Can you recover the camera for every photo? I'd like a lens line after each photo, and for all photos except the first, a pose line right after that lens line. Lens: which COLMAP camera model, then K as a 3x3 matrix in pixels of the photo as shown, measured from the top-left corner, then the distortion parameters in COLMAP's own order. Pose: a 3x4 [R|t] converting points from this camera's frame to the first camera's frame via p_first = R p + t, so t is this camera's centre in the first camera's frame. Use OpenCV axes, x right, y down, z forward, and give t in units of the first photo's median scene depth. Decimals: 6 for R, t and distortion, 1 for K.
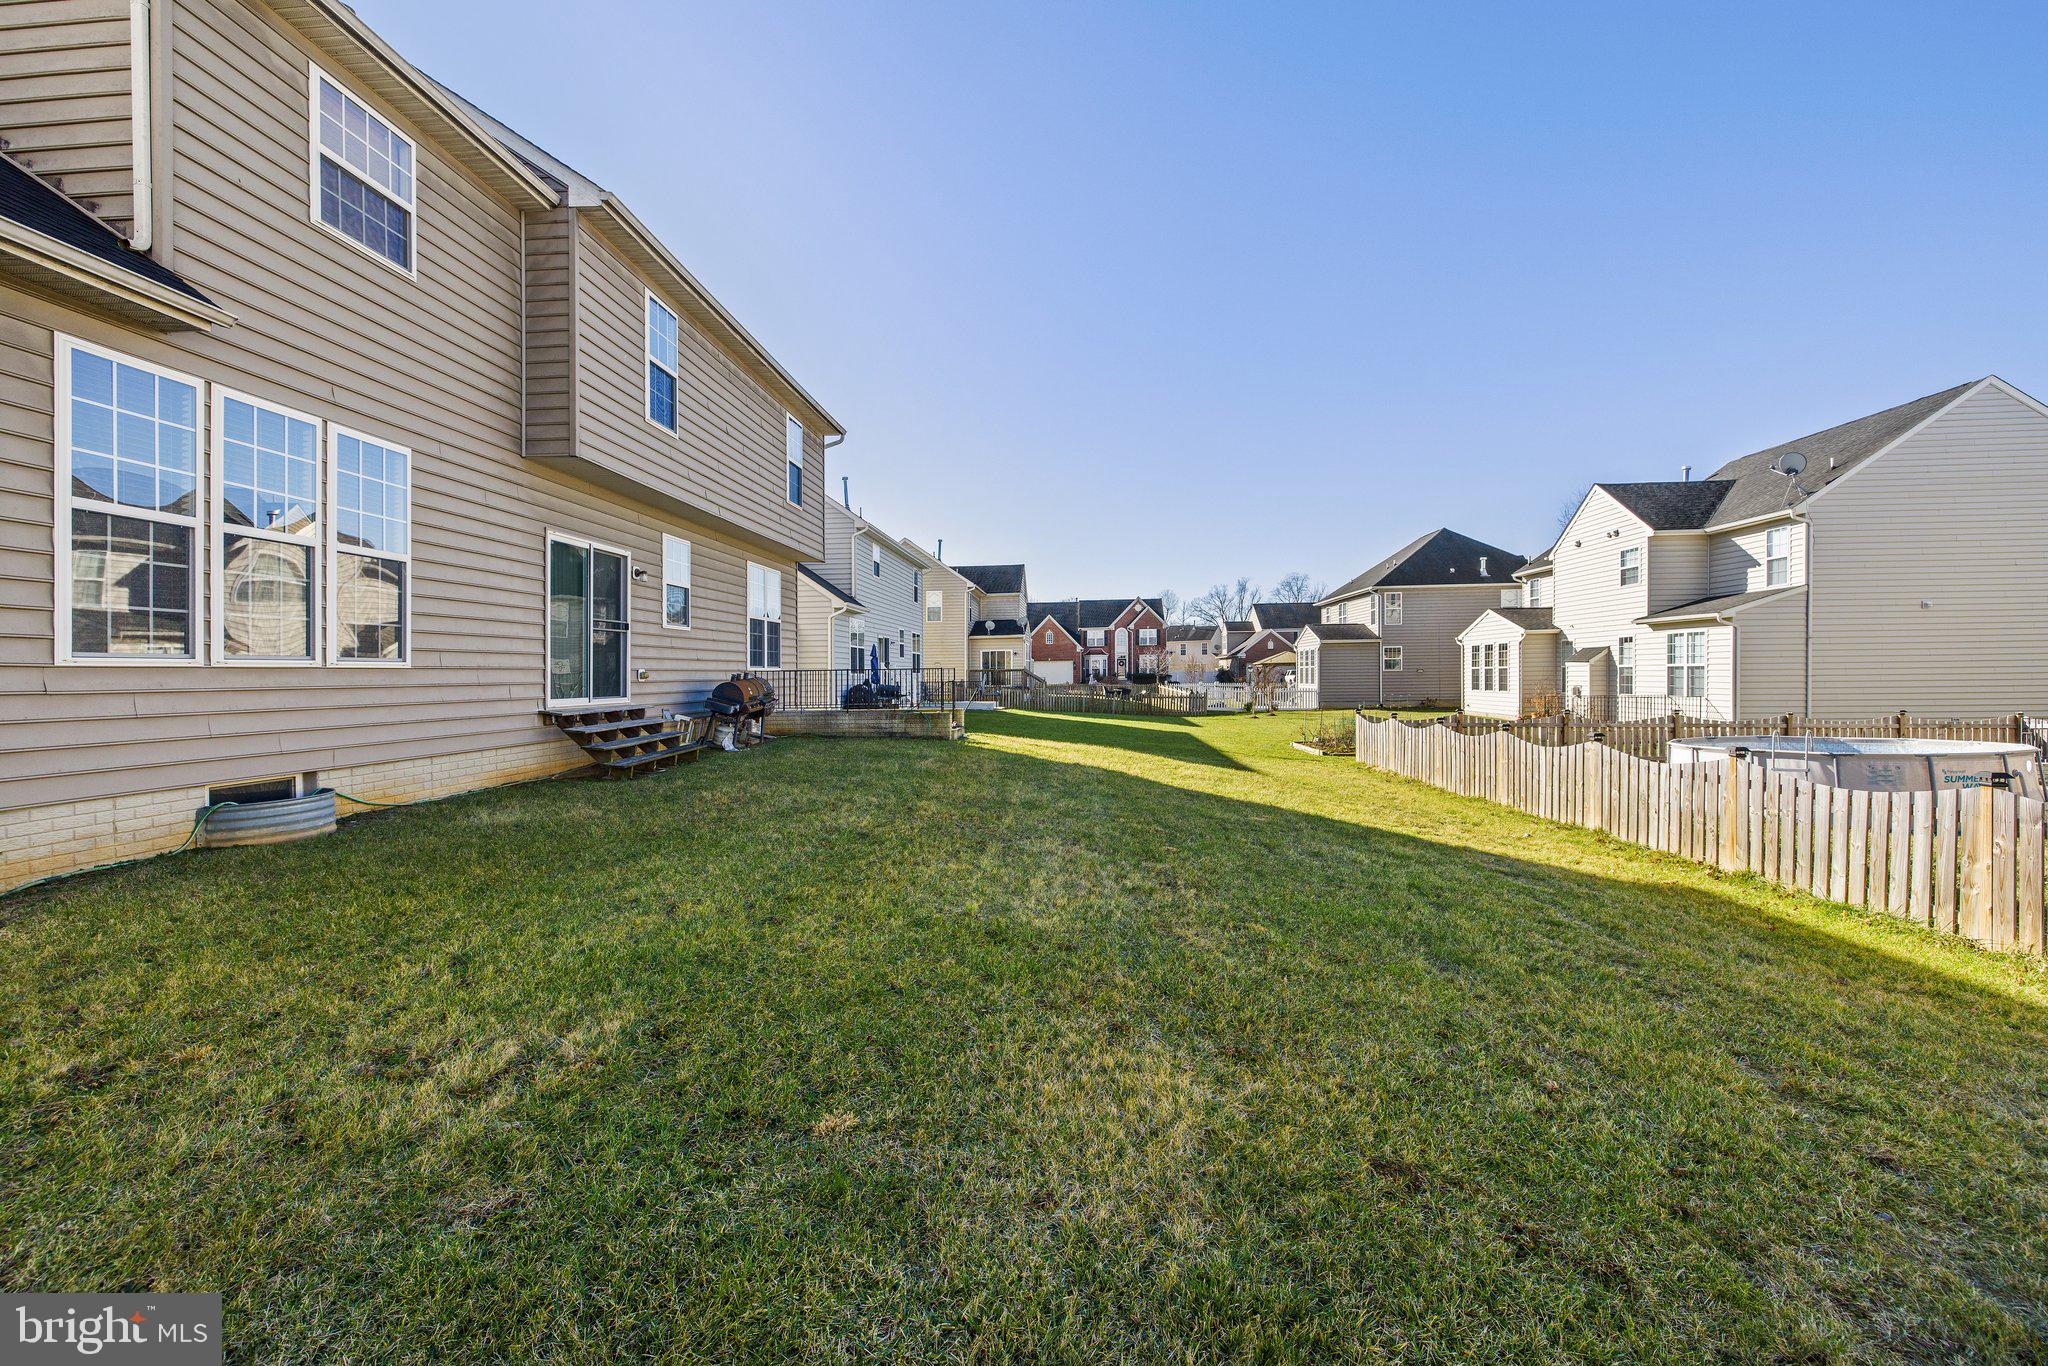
lens RADIAL K [[861.5, 0, 1043.5], [0, 861.5, 677.4], [0, 0, 1]] dist [0.000244, -0.000085]
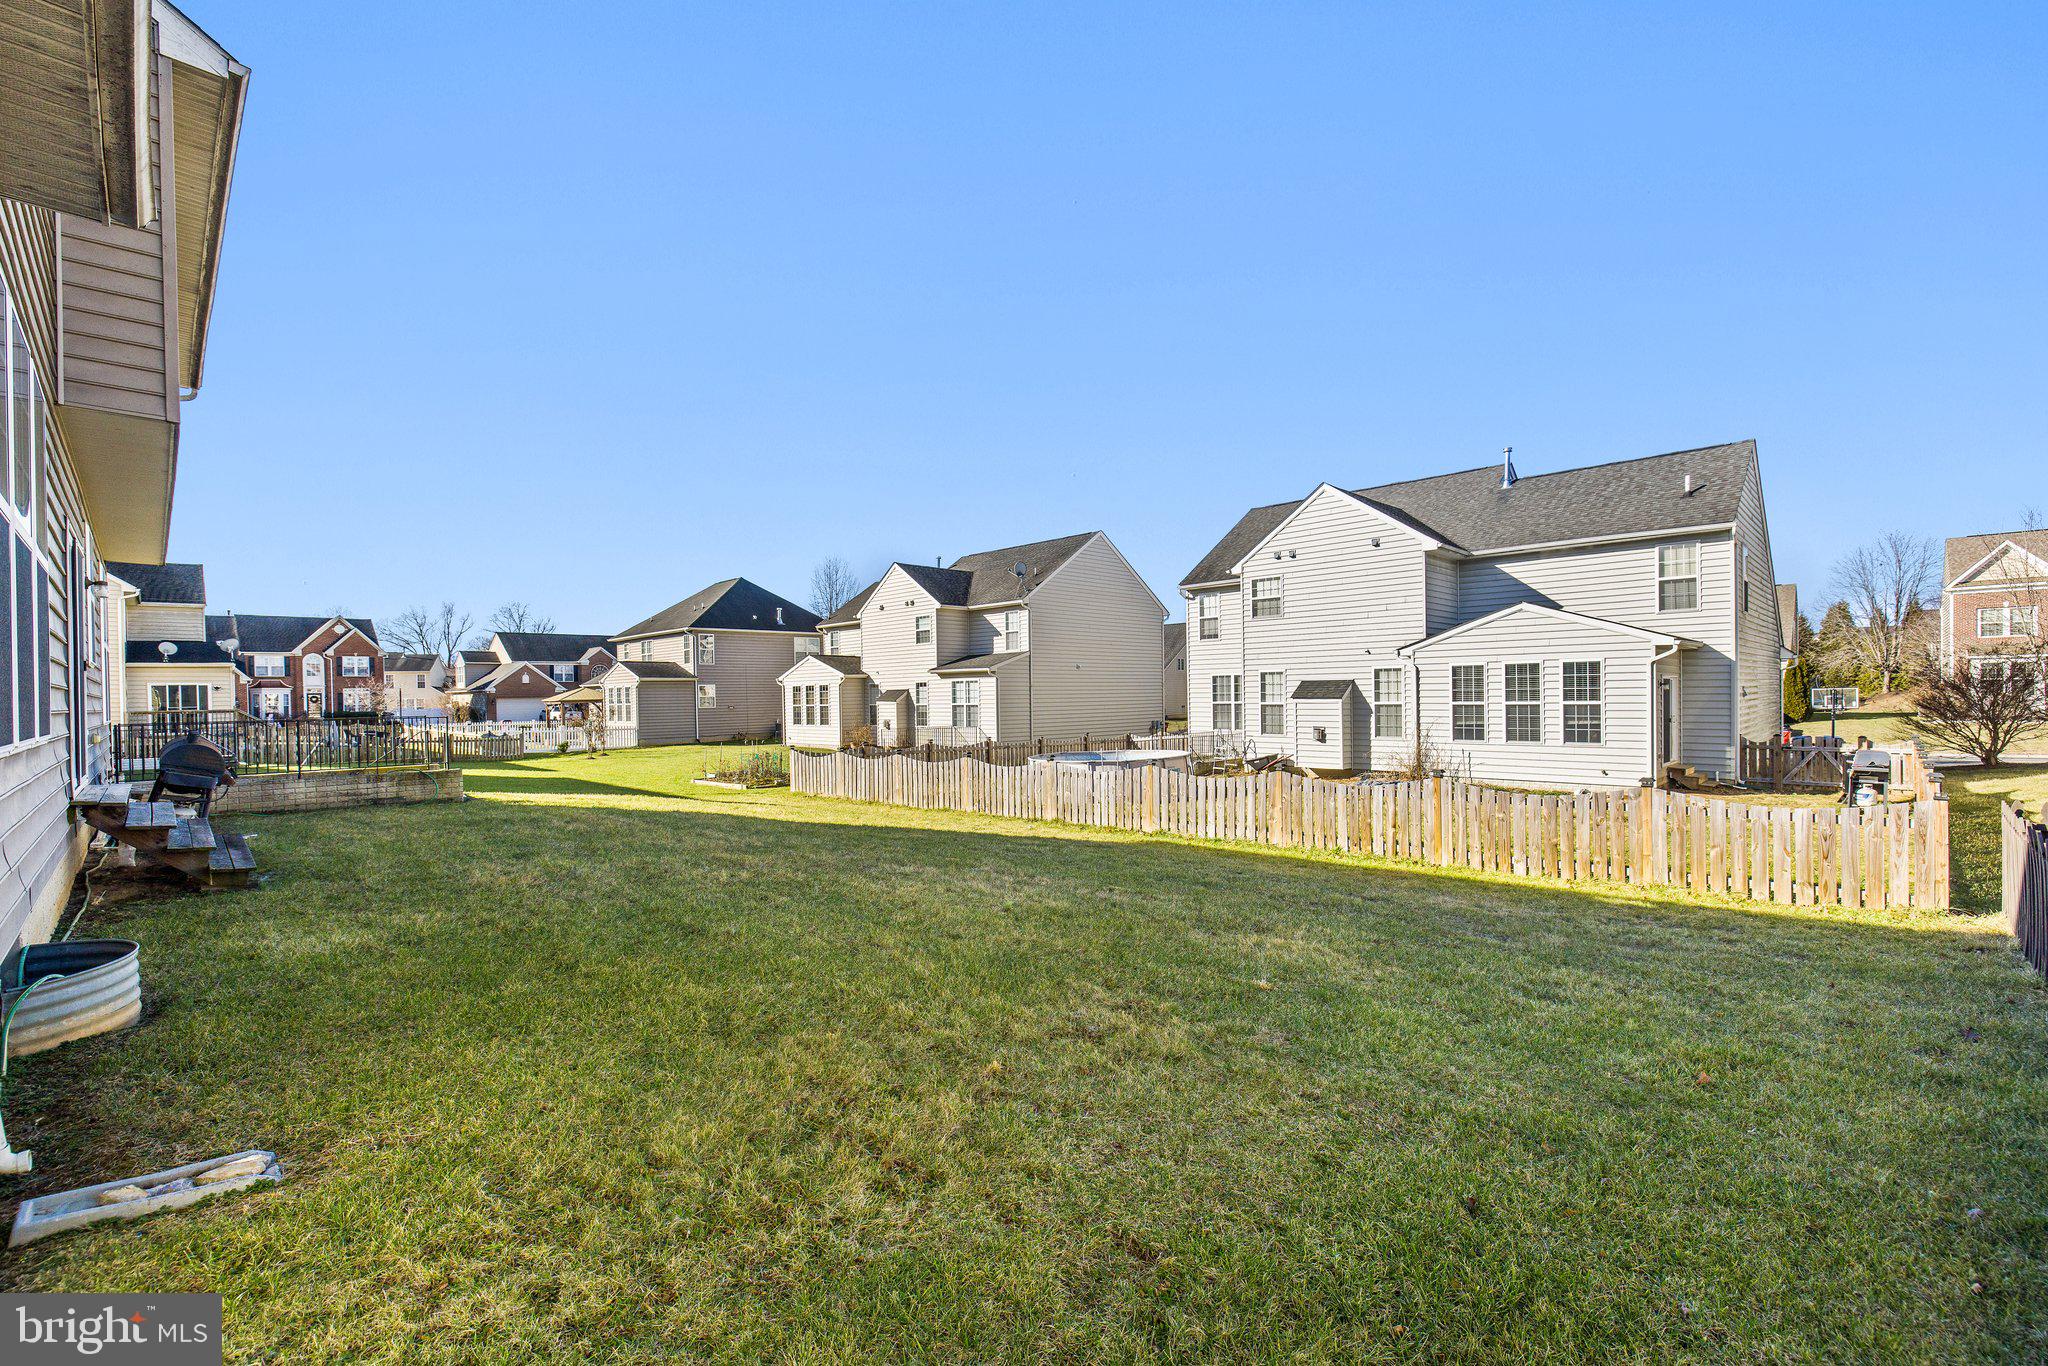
lens RADIAL K [[873.1, 0, 999.9], [0, 873.1, 681.7], [0, 0, 1]] dist [-0.000222, -0.000751]
pose [[0.666377, 0.013683, 0.745489, -0.238374], [0.010347, 0.999566, -0.027595, -0.009834], [-0.745543, 0.026102, 0.665946, 0.019474]]
